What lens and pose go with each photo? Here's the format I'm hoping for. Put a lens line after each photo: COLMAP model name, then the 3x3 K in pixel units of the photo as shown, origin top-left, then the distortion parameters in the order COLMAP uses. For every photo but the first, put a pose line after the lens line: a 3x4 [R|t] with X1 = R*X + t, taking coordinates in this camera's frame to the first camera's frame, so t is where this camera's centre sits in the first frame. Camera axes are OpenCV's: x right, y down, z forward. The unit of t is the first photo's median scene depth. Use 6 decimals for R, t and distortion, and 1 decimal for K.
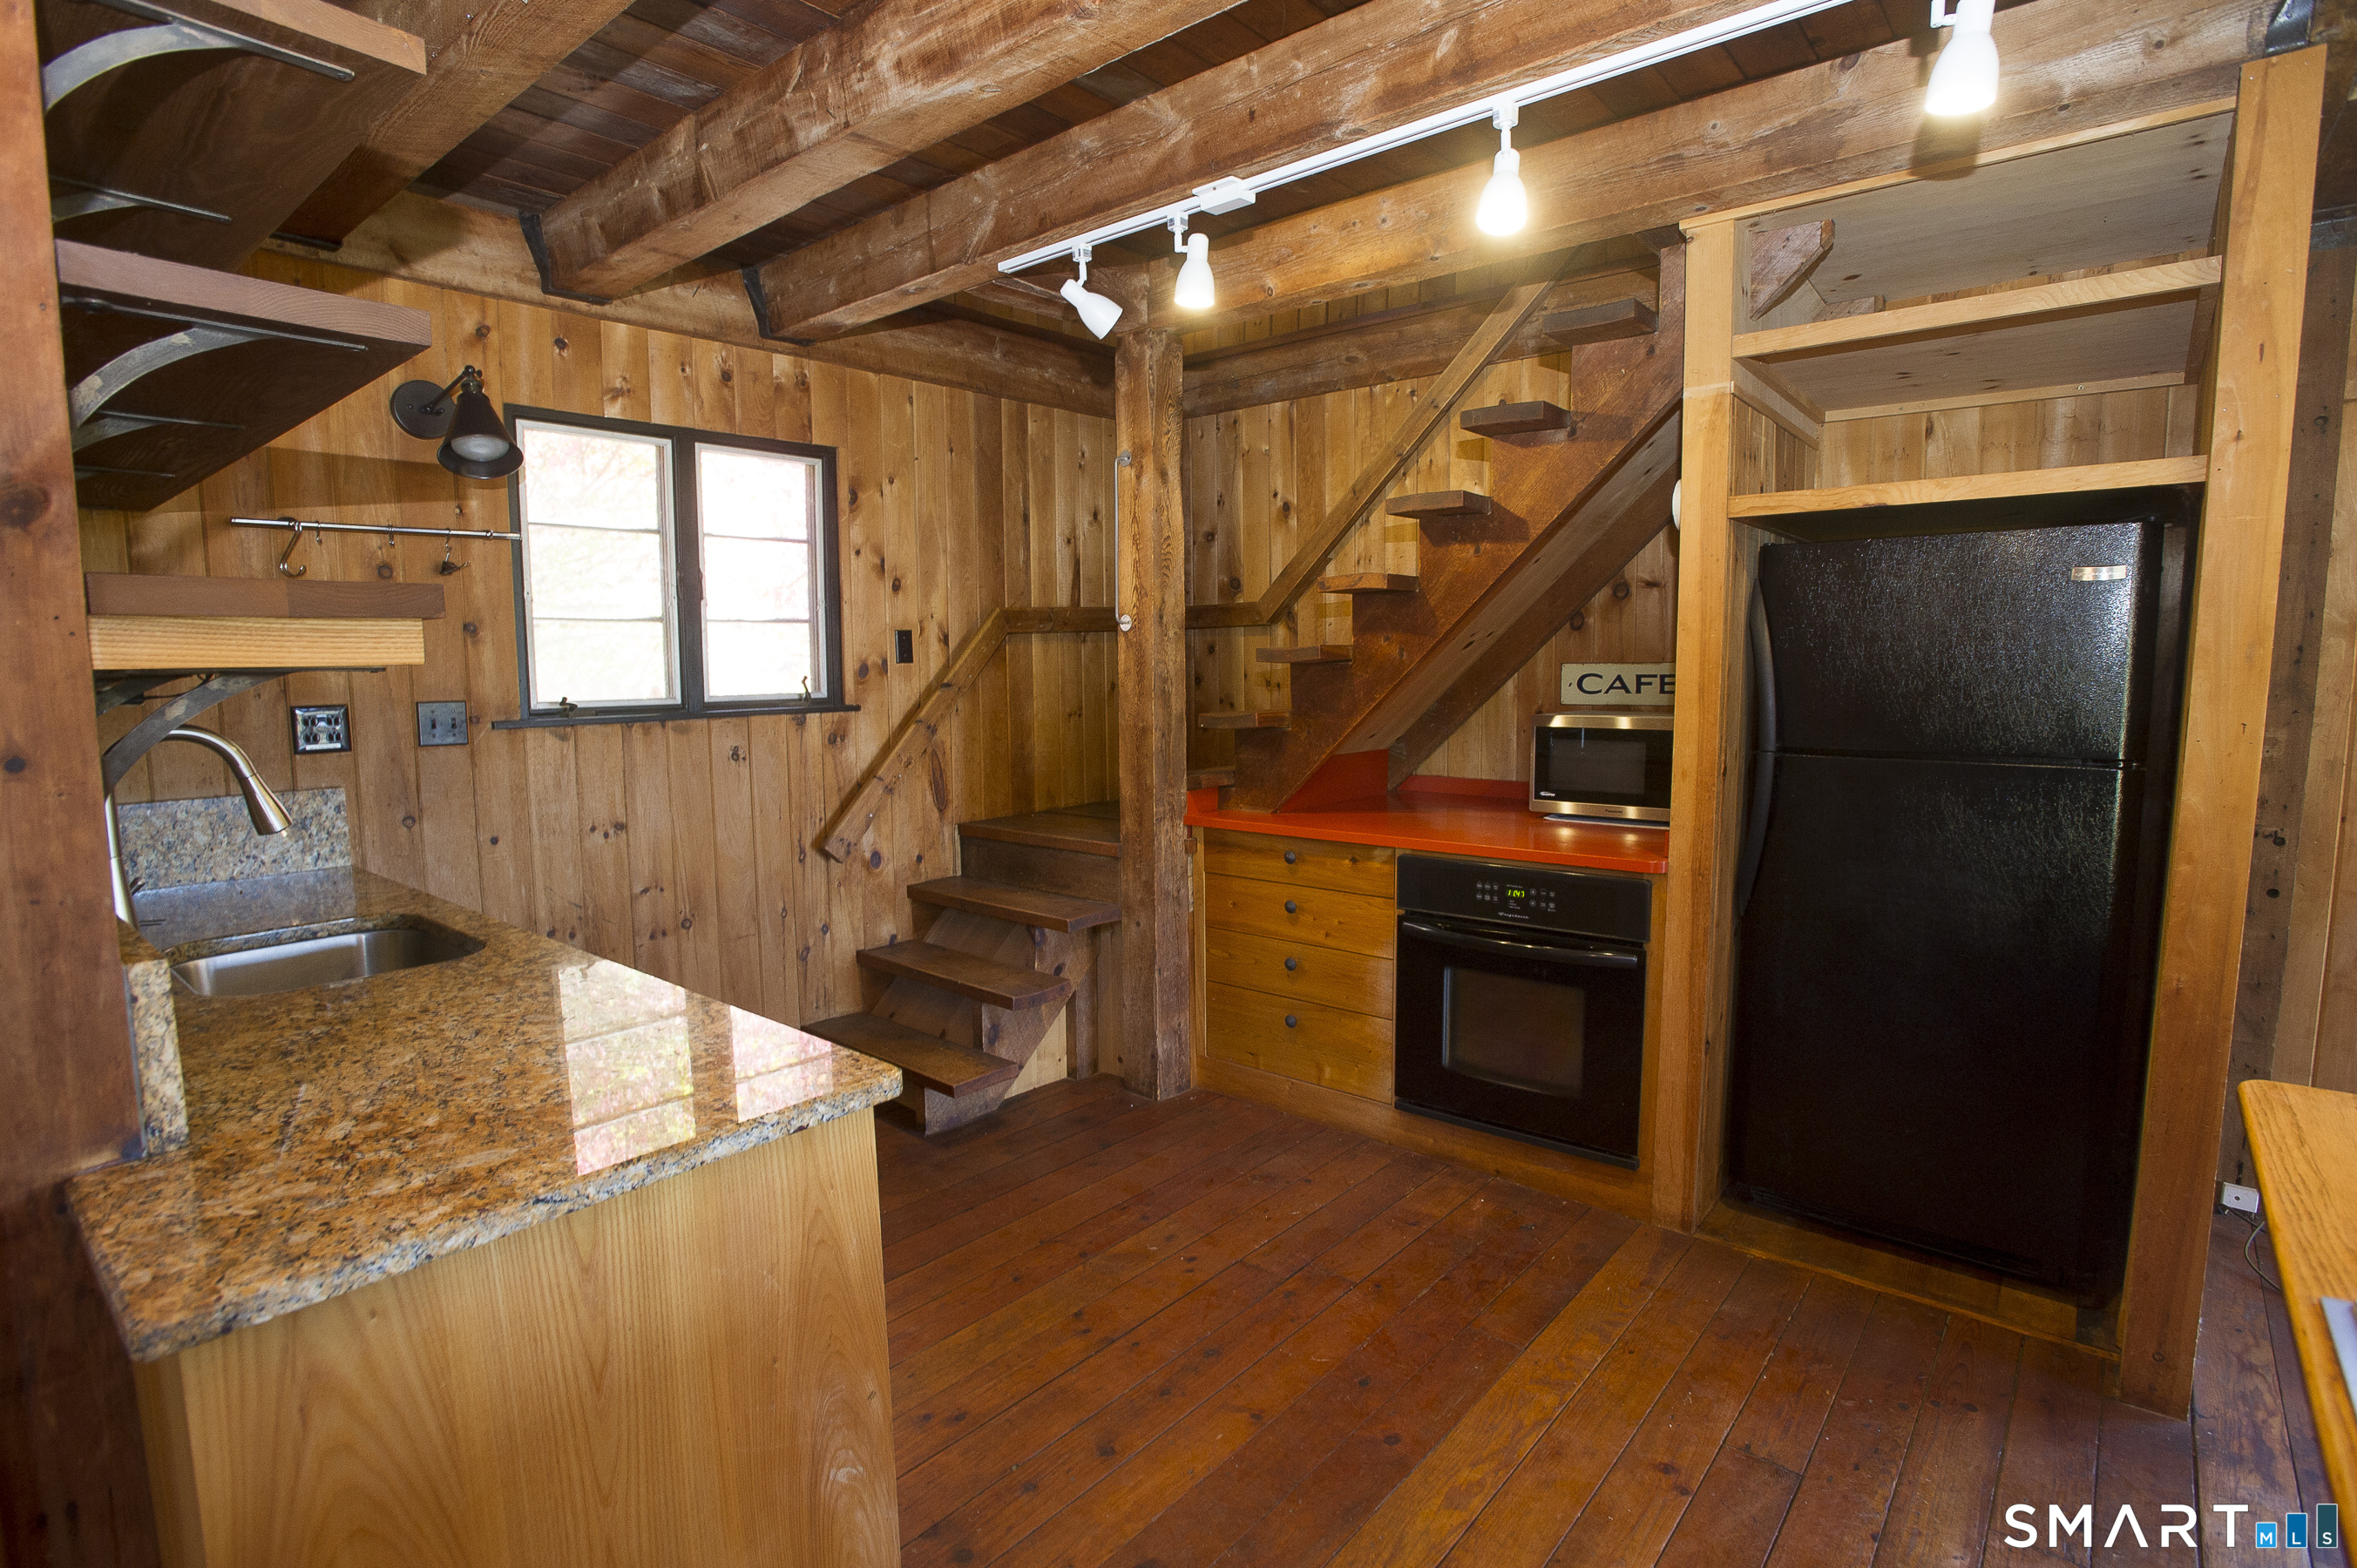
lens RADIAL K [[1143.8, 0, 1176.4], [0, 1143.8, 789.0], [0, 0, 1]] dist [-0.068961, 0.026152]
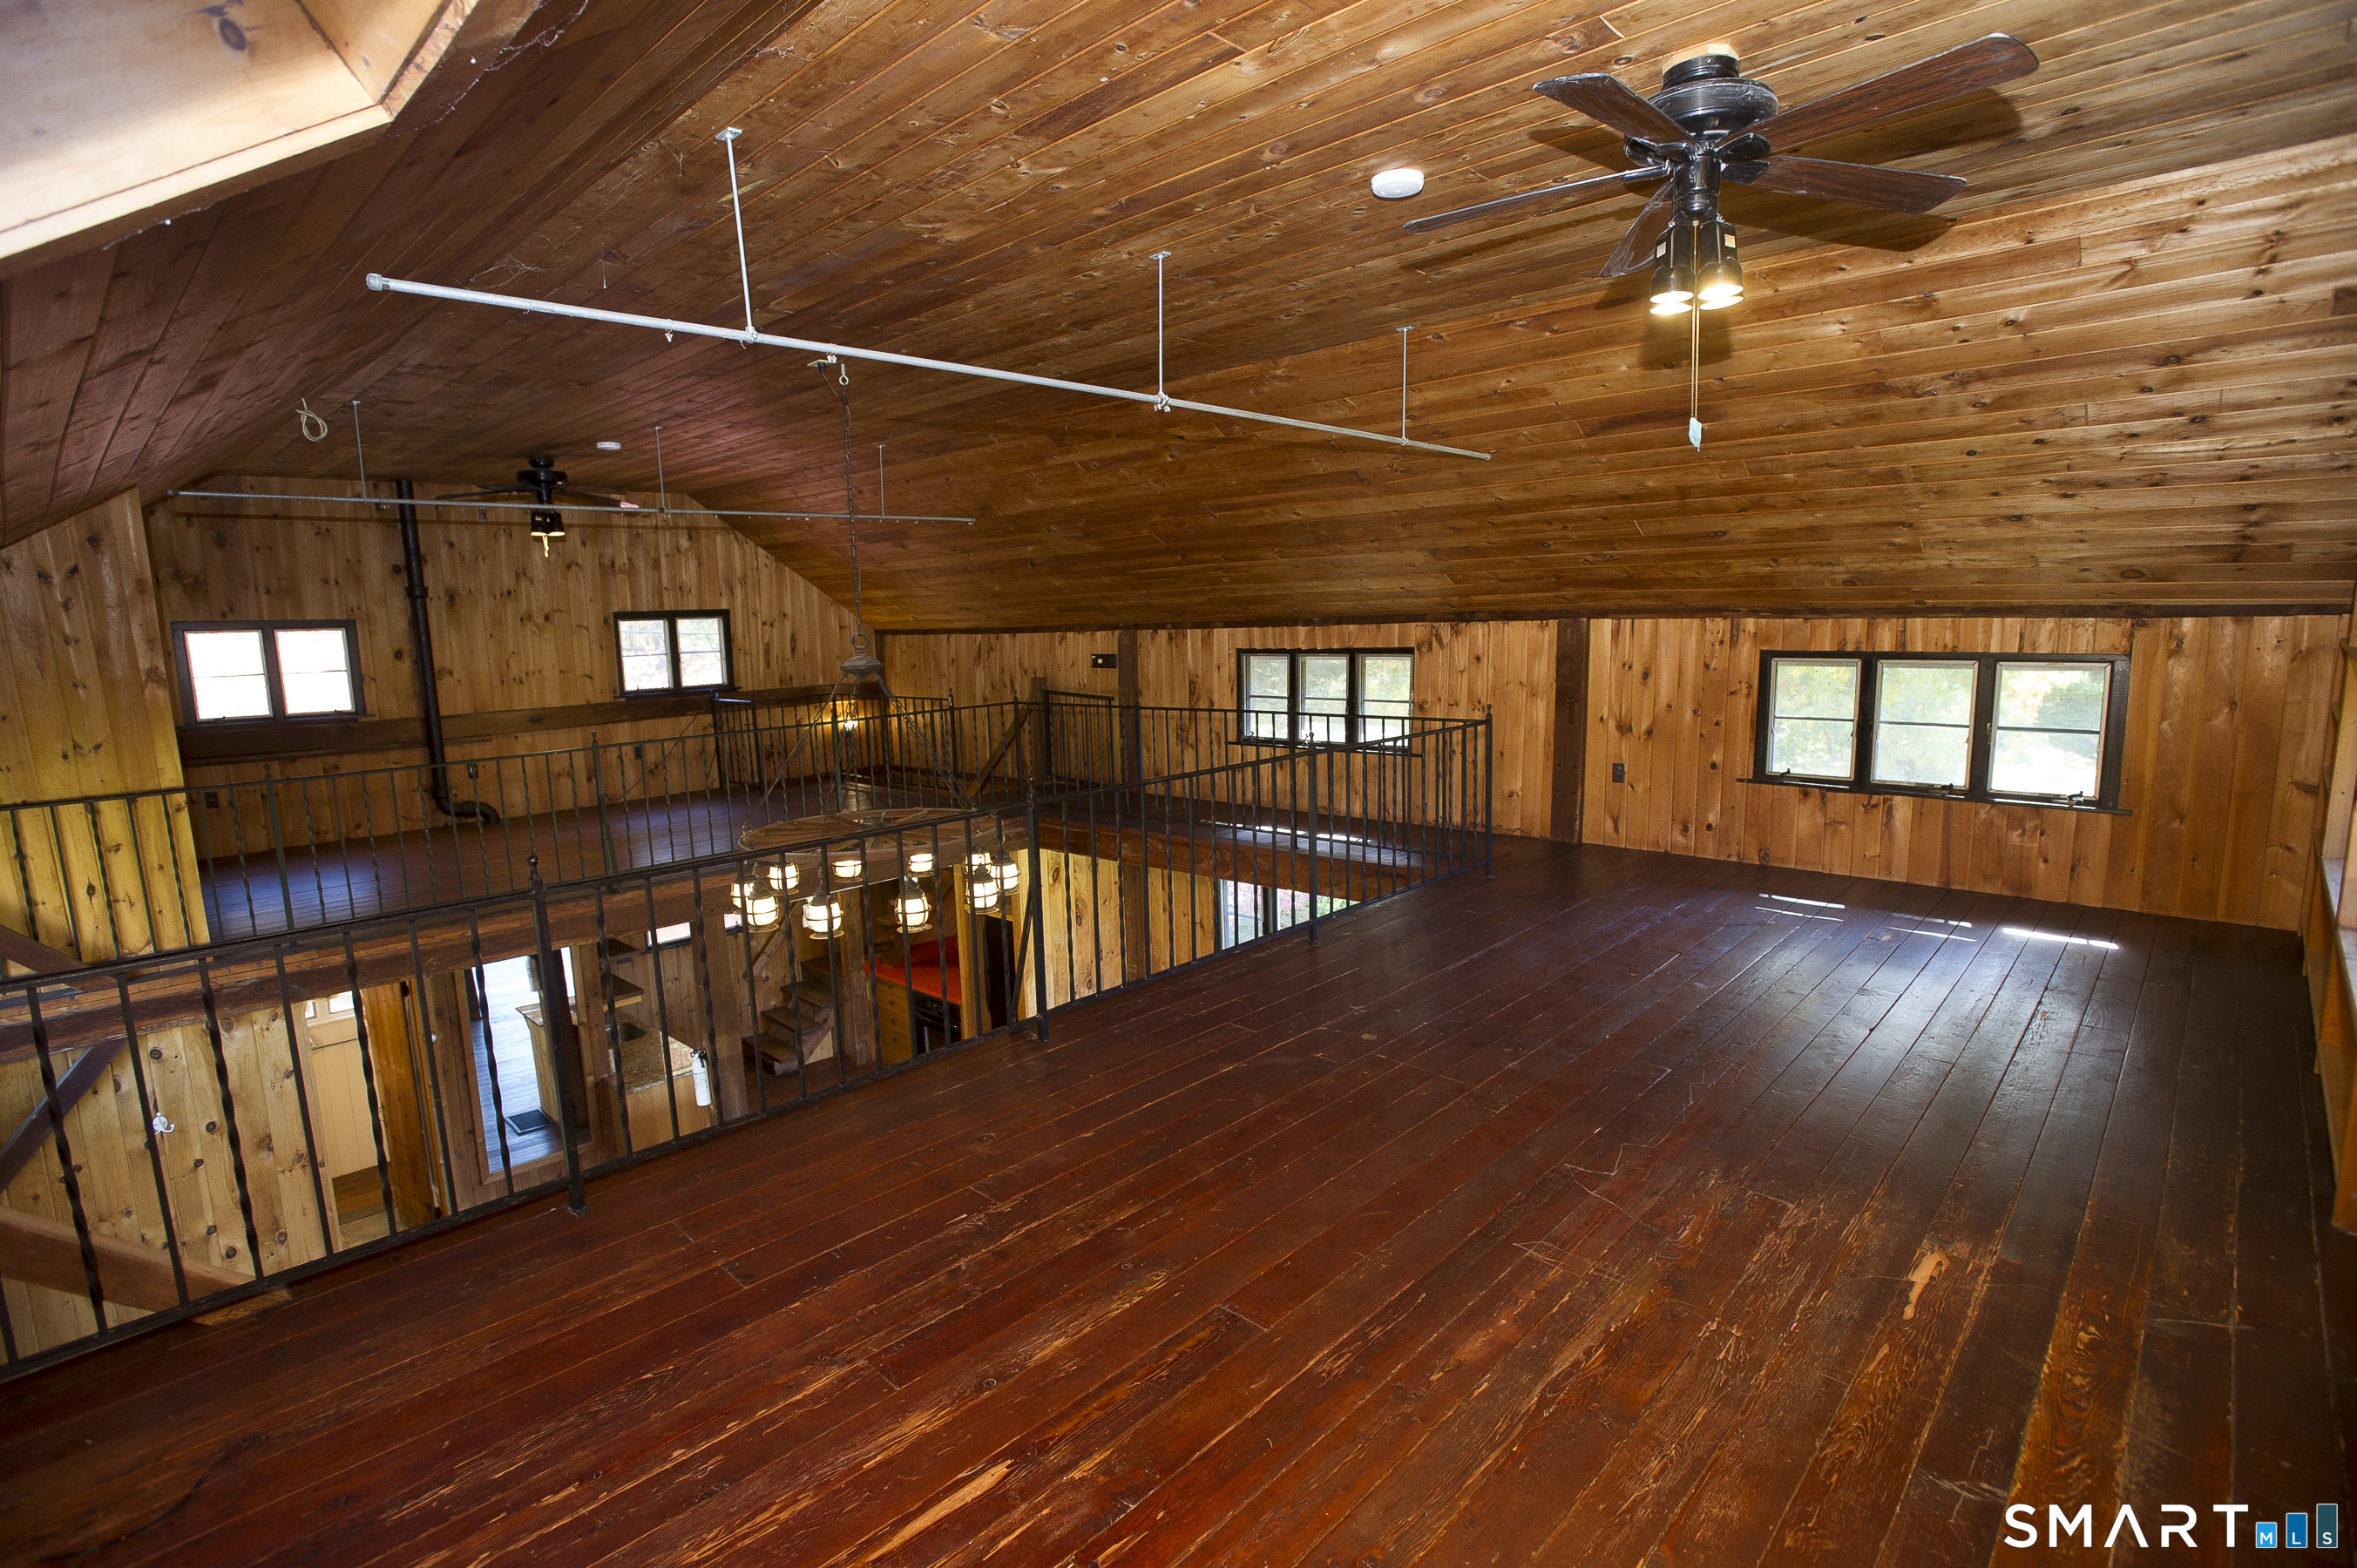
lens RADIAL K [[1143.8, 0, 1176.4], [0, 1143.8, 789.0], [0, 0, 1]] dist [-0.068961, 0.026152]
pose [[0.998256, -0.012149, -0.057776, 0.984866], [0.014373, 0.999166, 0.038232, -0.539614], [0.057263, -0.038995, 0.997597, -1.849793]]
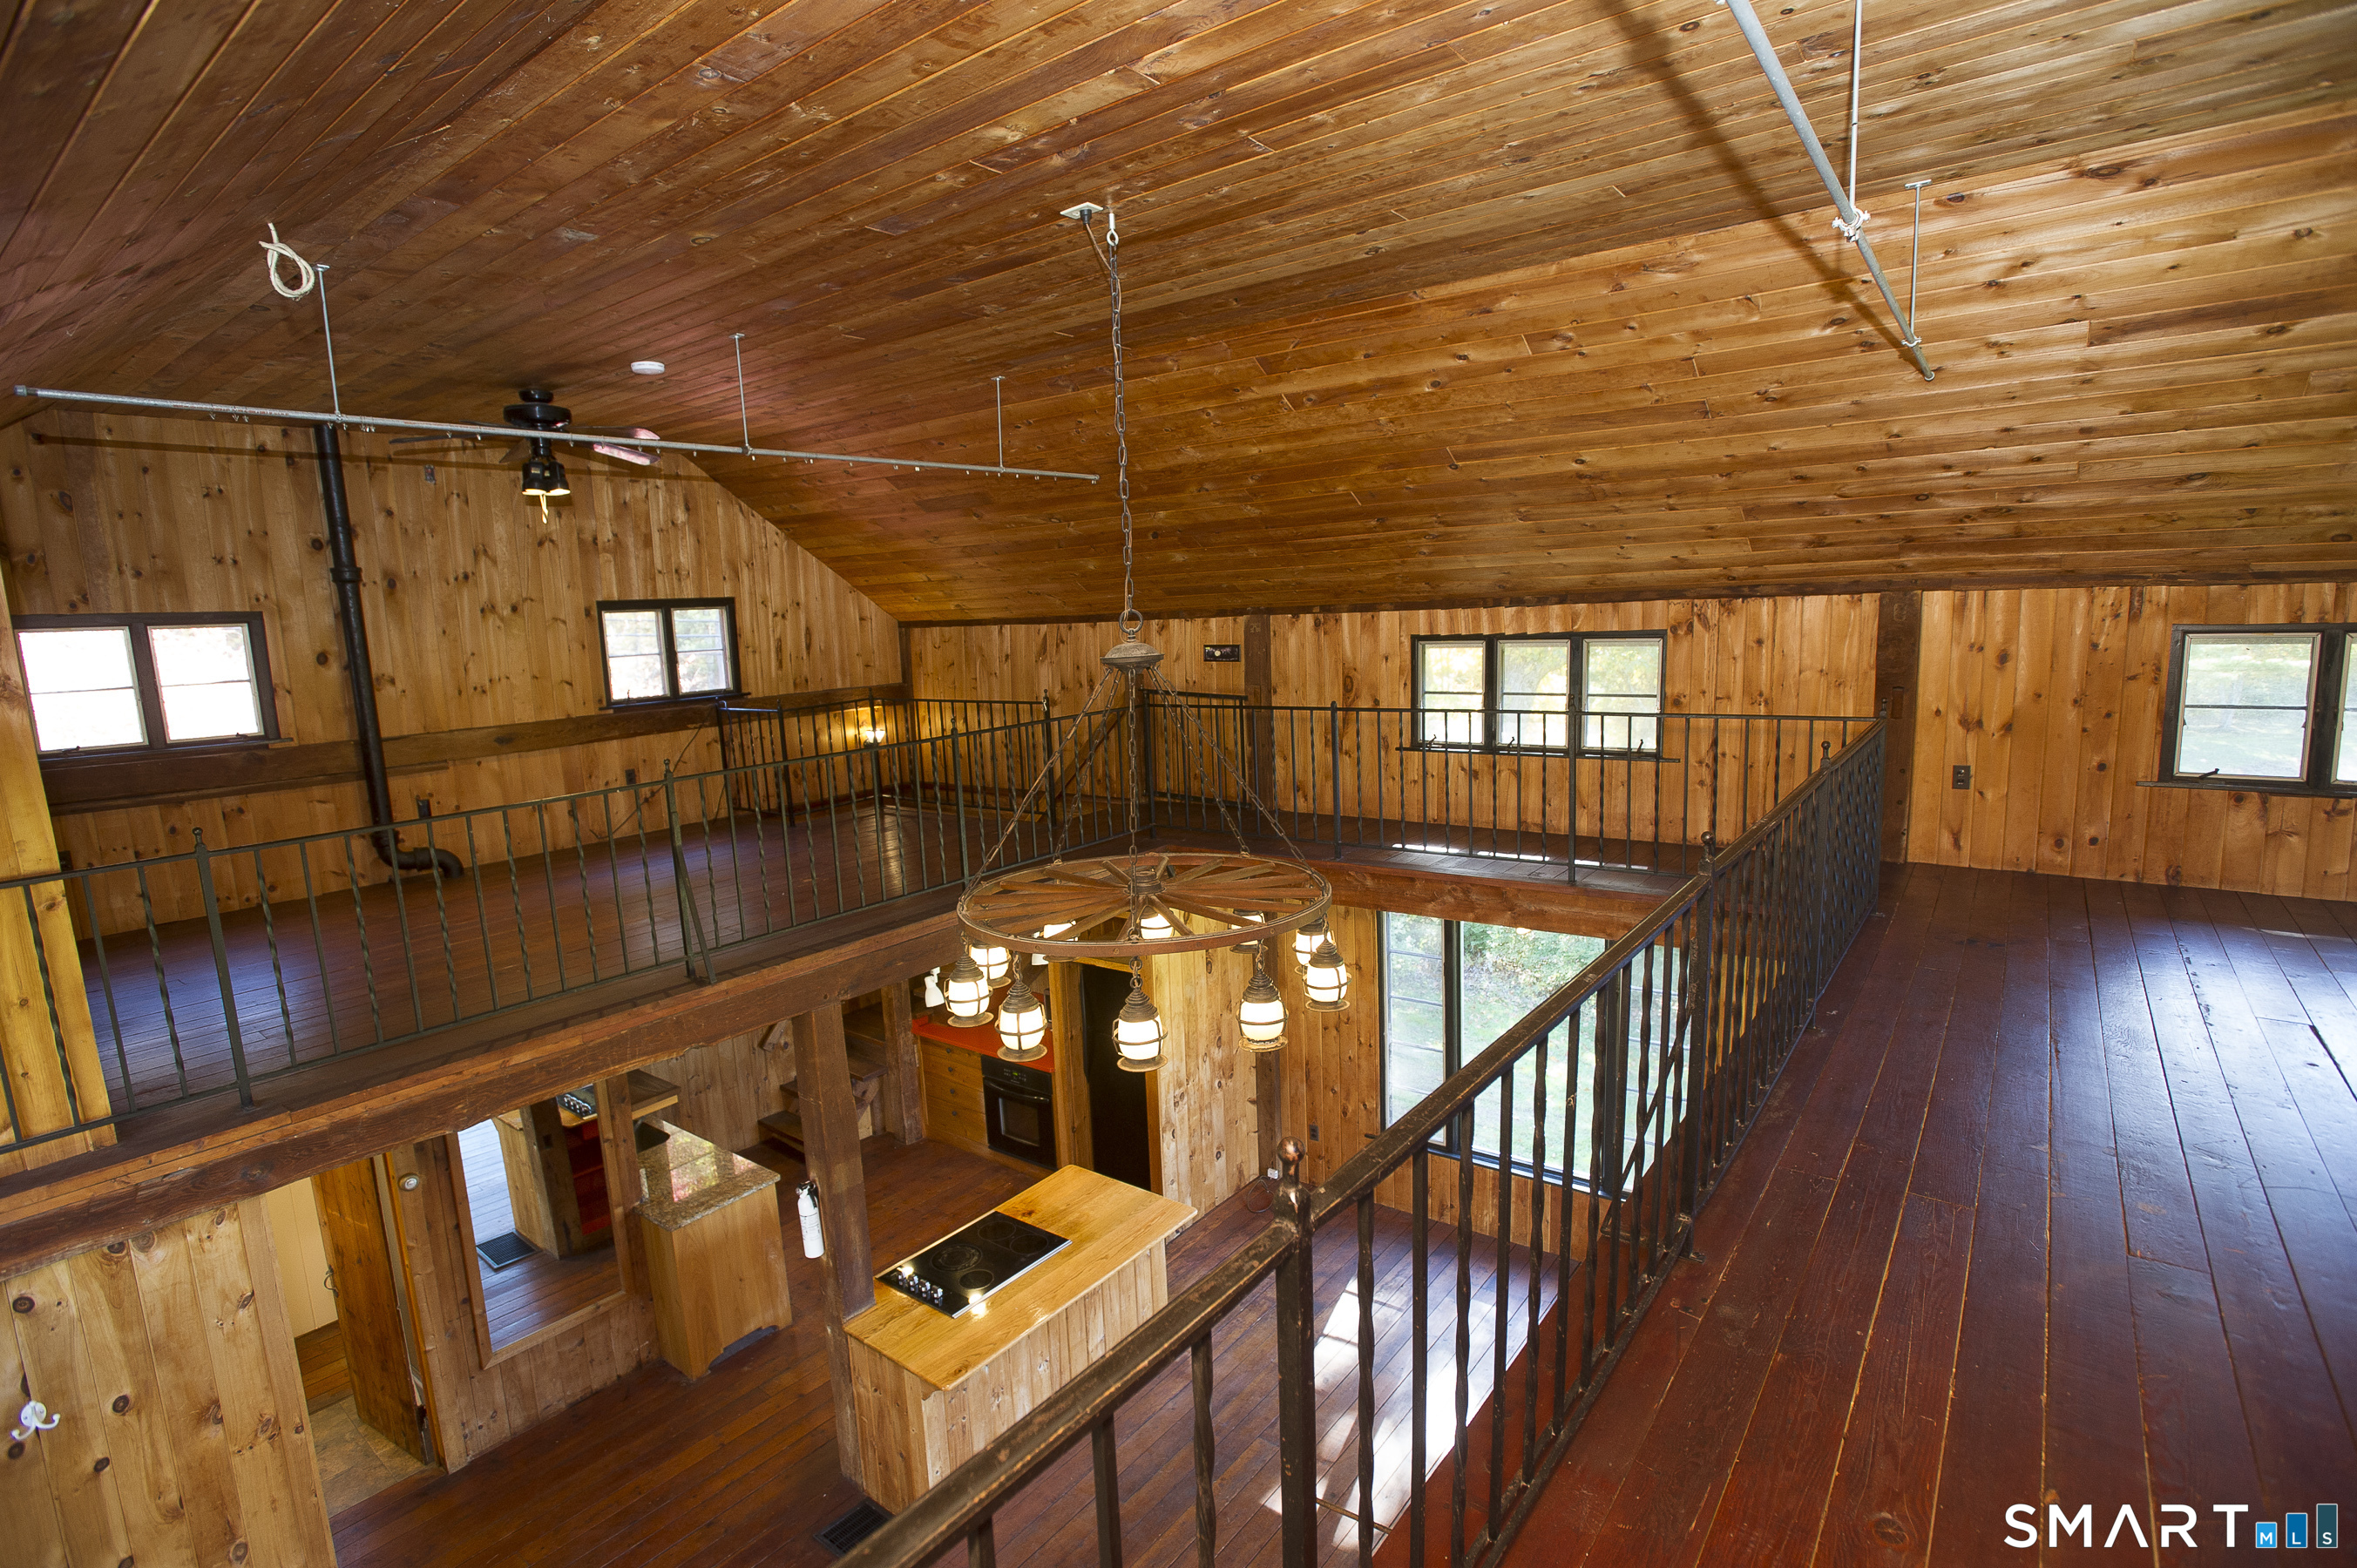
lens RADIAL K [[1141.5, 0, 1177.0], [0, 1141.5, 787.9], [0, 0, 1]] dist [-0.061409, 0.020023]
pose [[0.998152, -0.040225, 0.045555, 0.483865], [0.038278, 0.998348, 0.042845, -0.574250], [-0.047203, -0.041022, 0.998043, -1.422882]]
